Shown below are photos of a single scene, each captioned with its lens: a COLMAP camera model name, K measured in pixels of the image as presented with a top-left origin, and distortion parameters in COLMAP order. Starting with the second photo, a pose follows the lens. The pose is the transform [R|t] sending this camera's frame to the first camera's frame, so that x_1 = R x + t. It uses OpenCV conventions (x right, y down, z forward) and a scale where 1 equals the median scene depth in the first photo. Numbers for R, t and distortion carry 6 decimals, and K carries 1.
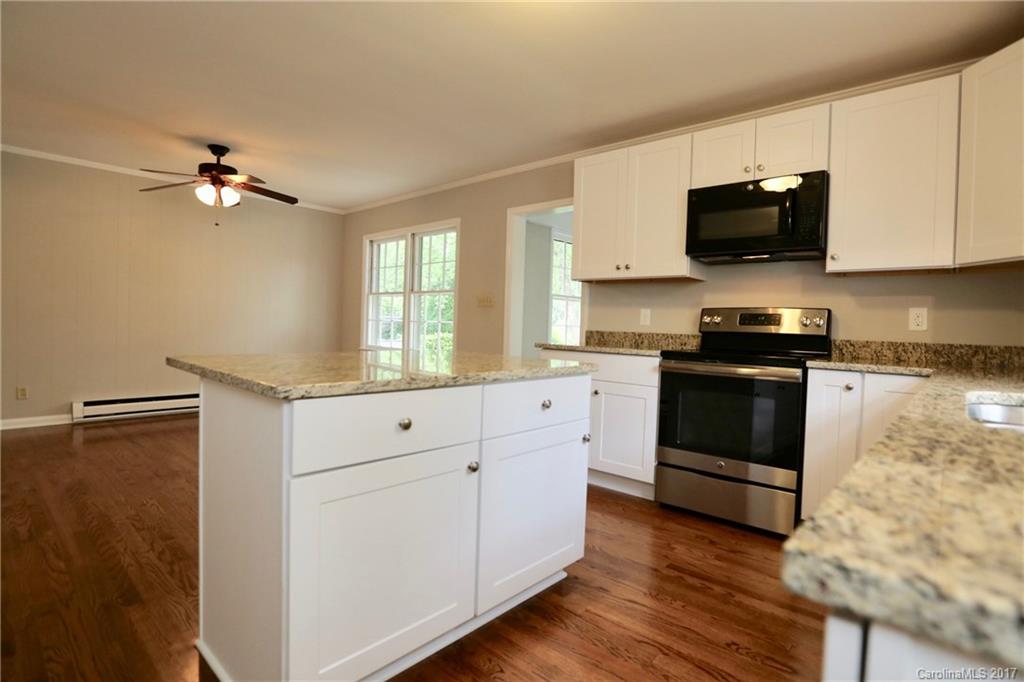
lens RADIAL K [[472.3, 0, 515.2], [0, 472.3, 336.5], [0, 0, 1]] dist [-0.064325, 0.031741]
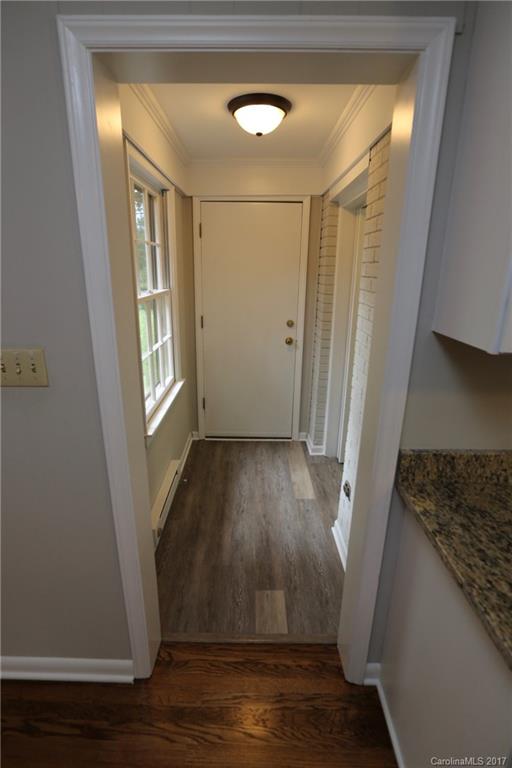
lens RADIAL K [[376.1, 0, 256.0], [0, 376.1, 384.0], [0, 0, 1]] dist [-0.041484, -0.000015]
pose [[0.765428, -0.215359, 0.606416, -0.111515], [0.031165, 0.953639, 0.299334, -0.166750], [-0.642766, -0.210220, 0.736654, 0.931966]]
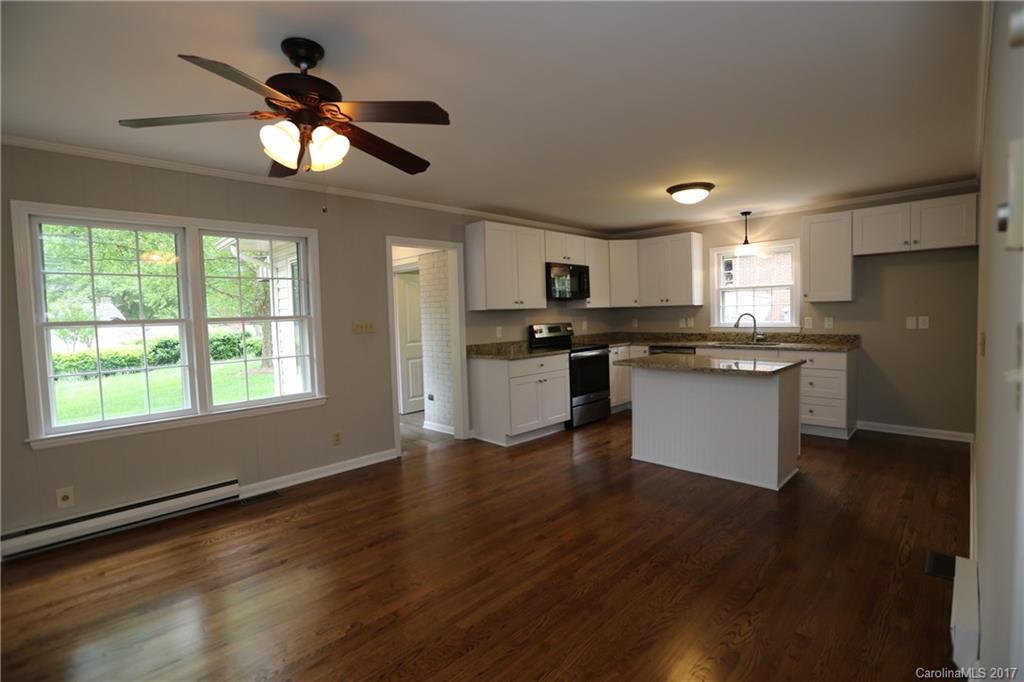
lens RADIAL K [[472.3, 0, 515.2], [0, 472.3, 336.5], [0, 0, 1]] dist [-0.064325, 0.031741]
pose [[0.075727, -0.083250, 0.993647, -1.243551], [0.059400, 0.995116, 0.078846, -0.143707], [-0.995358, 0.053051, 0.080303, 0.812543]]
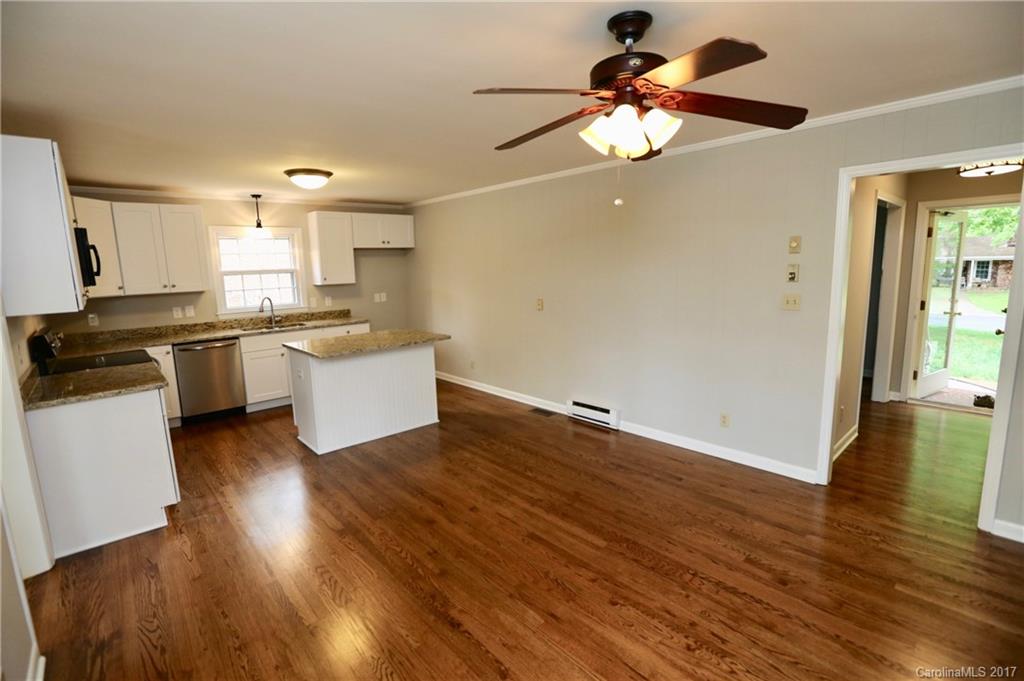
lens RADIAL K [[472.3, 0, 515.2], [0, 472.3, 336.0], [0, 0, 1]] dist [-0.064325, 0.031741]
pose [[-0.991703, -0.023166, 0.126444, -0.658678], [0.000507, 0.982916, 0.184056, -0.212627], [-0.128548, 0.182593, -0.974749, 1.625673]]
